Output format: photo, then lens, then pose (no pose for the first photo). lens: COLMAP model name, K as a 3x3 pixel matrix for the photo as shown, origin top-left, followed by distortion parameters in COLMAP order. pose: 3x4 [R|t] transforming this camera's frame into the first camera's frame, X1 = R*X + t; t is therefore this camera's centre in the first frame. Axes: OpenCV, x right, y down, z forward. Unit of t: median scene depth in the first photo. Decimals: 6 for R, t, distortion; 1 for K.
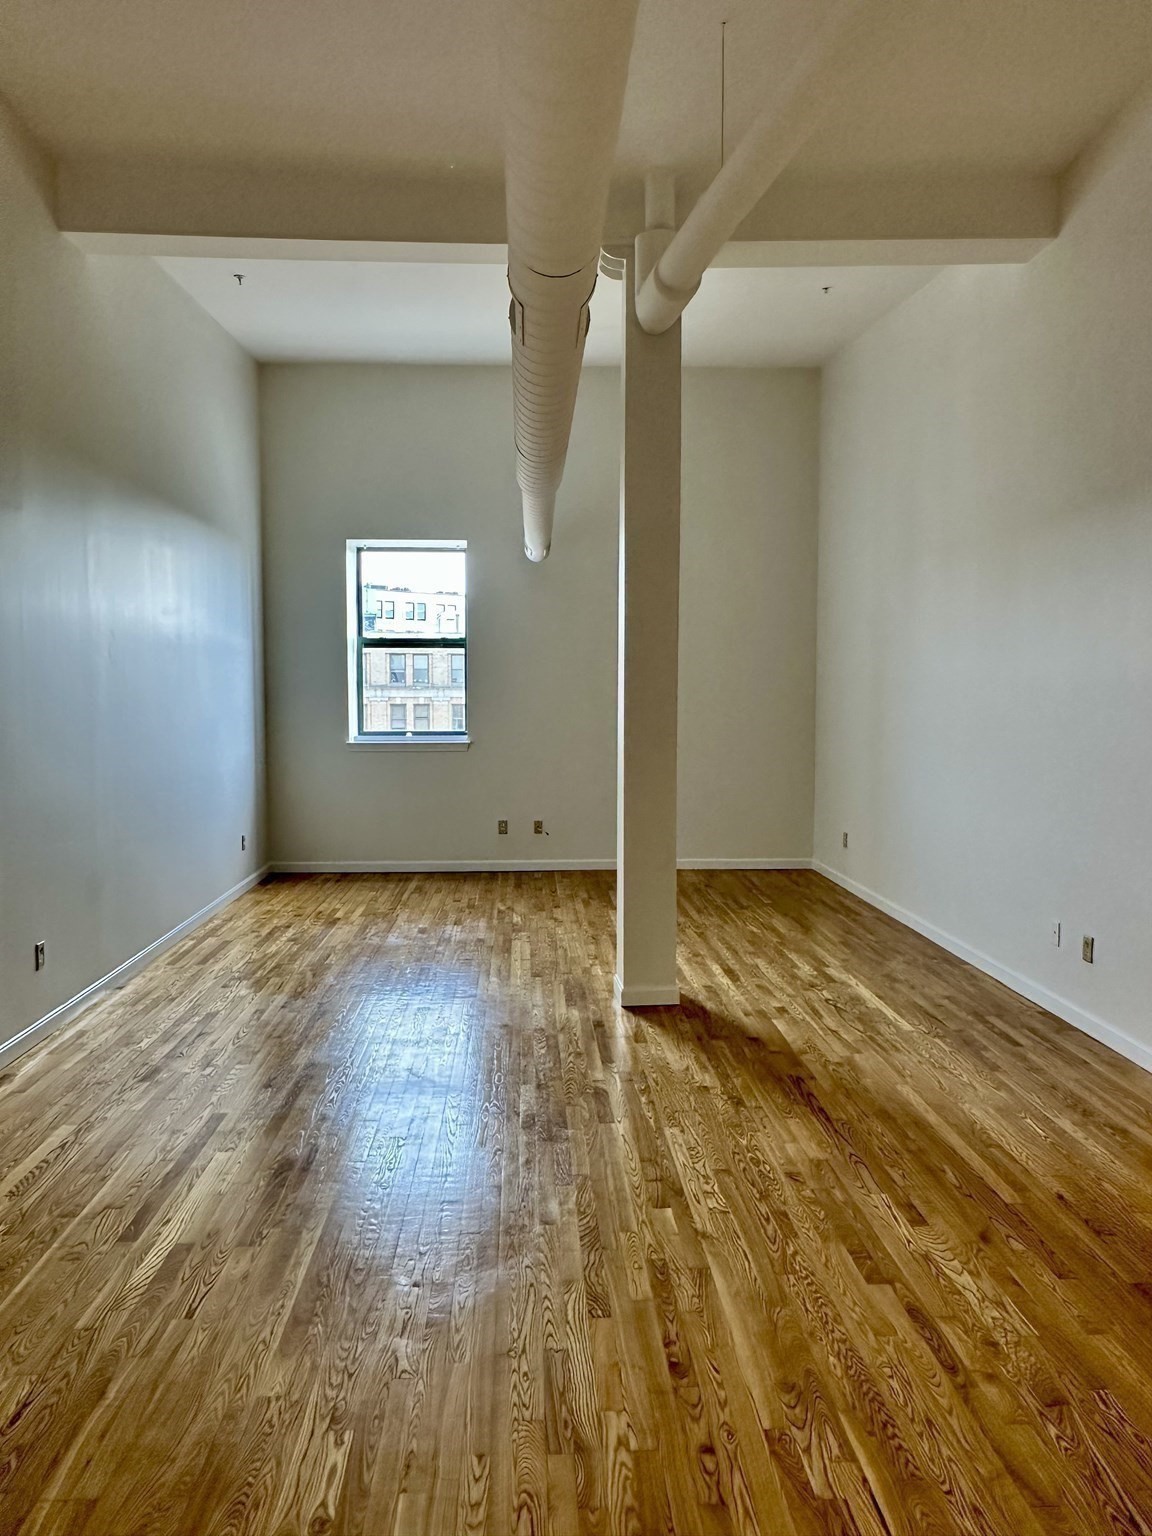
lens RADIAL K [[1069.3, 0, 512.7], [0, 1069.3, 742.3], [0, 0, 1]] dist [0.050390, -0.076234]
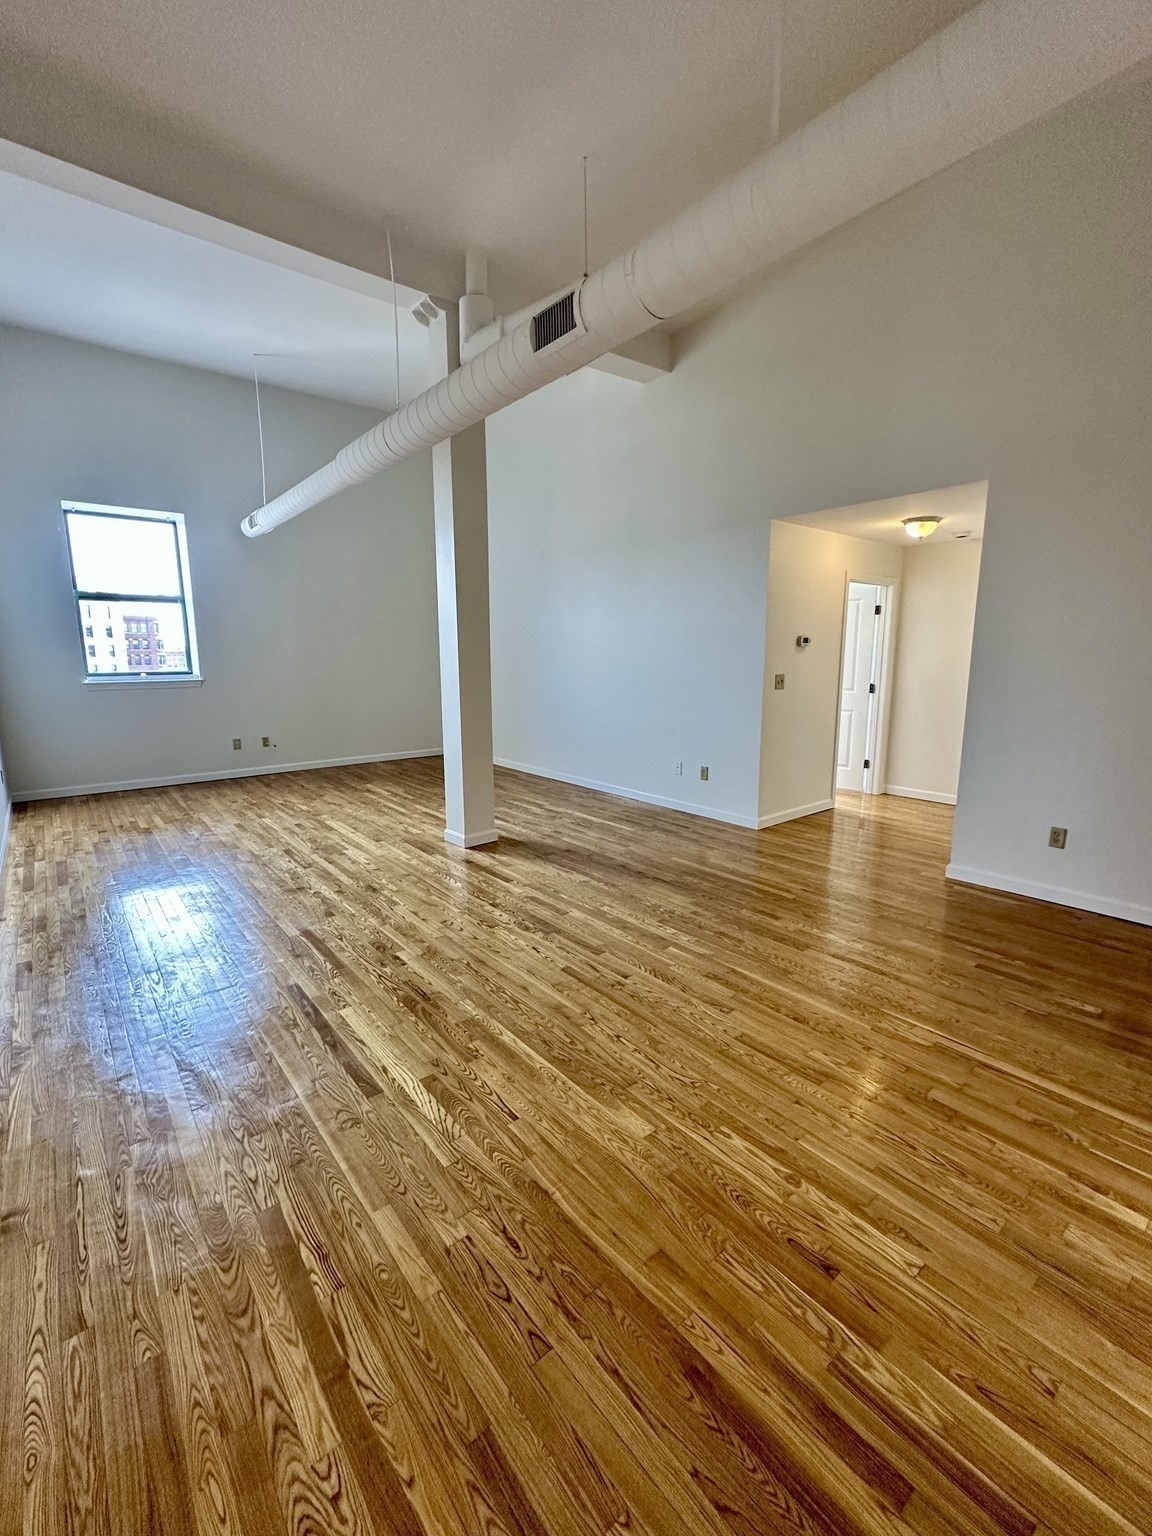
lens RADIAL K [[669.8, 0, 568.4], [0, 669.8, 772.5], [0, 0, 1]] dist [-0.015368, -0.000523]
pose [[0.789095, -0.110680, 0.604217, -0.394642], [0.026119, 0.988789, 0.147016, 0.008788], [-0.613715, -0.100228, 0.783140, 0.222595]]
